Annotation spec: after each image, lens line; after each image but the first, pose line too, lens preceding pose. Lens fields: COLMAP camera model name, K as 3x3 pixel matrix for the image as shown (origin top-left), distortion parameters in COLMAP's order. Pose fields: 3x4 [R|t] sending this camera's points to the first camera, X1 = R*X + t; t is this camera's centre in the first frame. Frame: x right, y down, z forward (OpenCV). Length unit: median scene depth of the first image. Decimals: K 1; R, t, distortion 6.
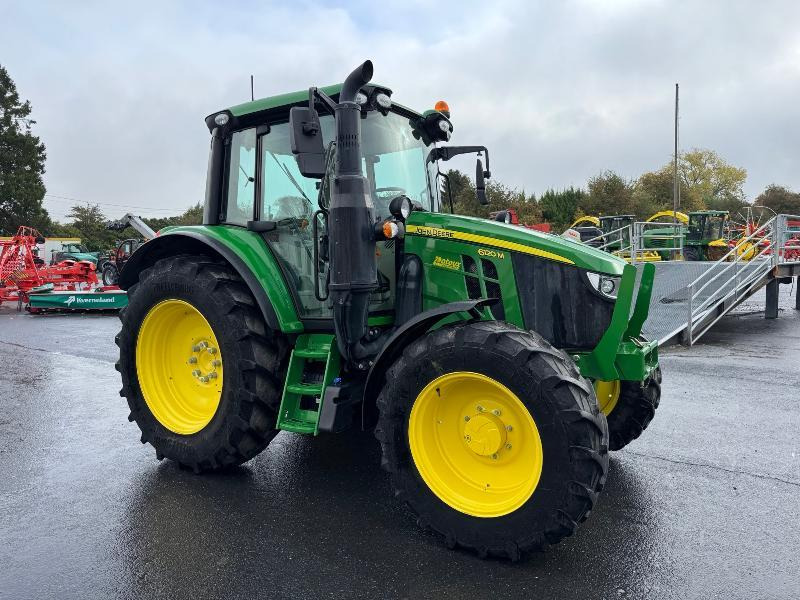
lens RADIAL K [[571.6, 0, 399.5], [0, 571.6, 301.2], [0, 0, 1]] dist [0.031805, -0.032373]
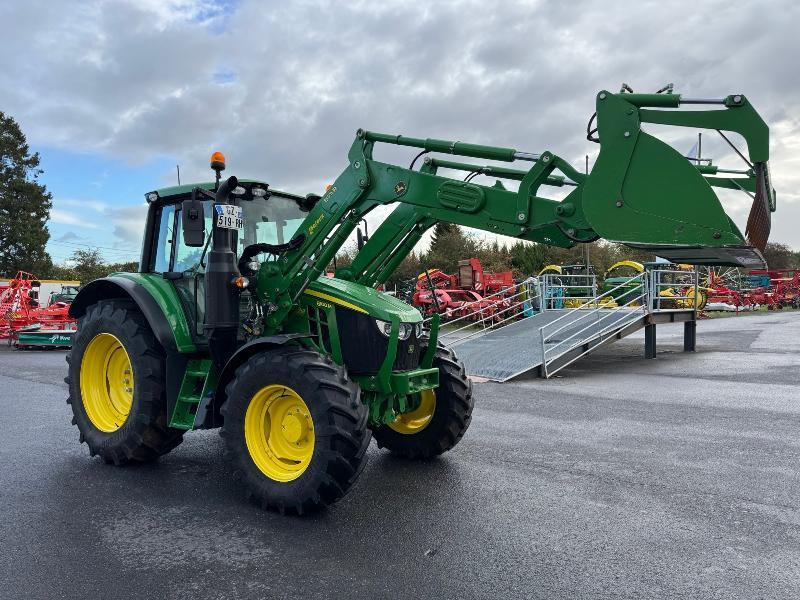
lens RADIAL K [[571.6, 0, 395.9], [0, 571.6, 303.3], [0, 0, 1]] dist [0.031805, -0.032373]
pose [[0.999888, 0.009179, -0.011809, 0.098744], [-0.010016, 0.997288, -0.072910, 0.005493], [0.011107, 0.073020, 0.997269, -0.106430]]
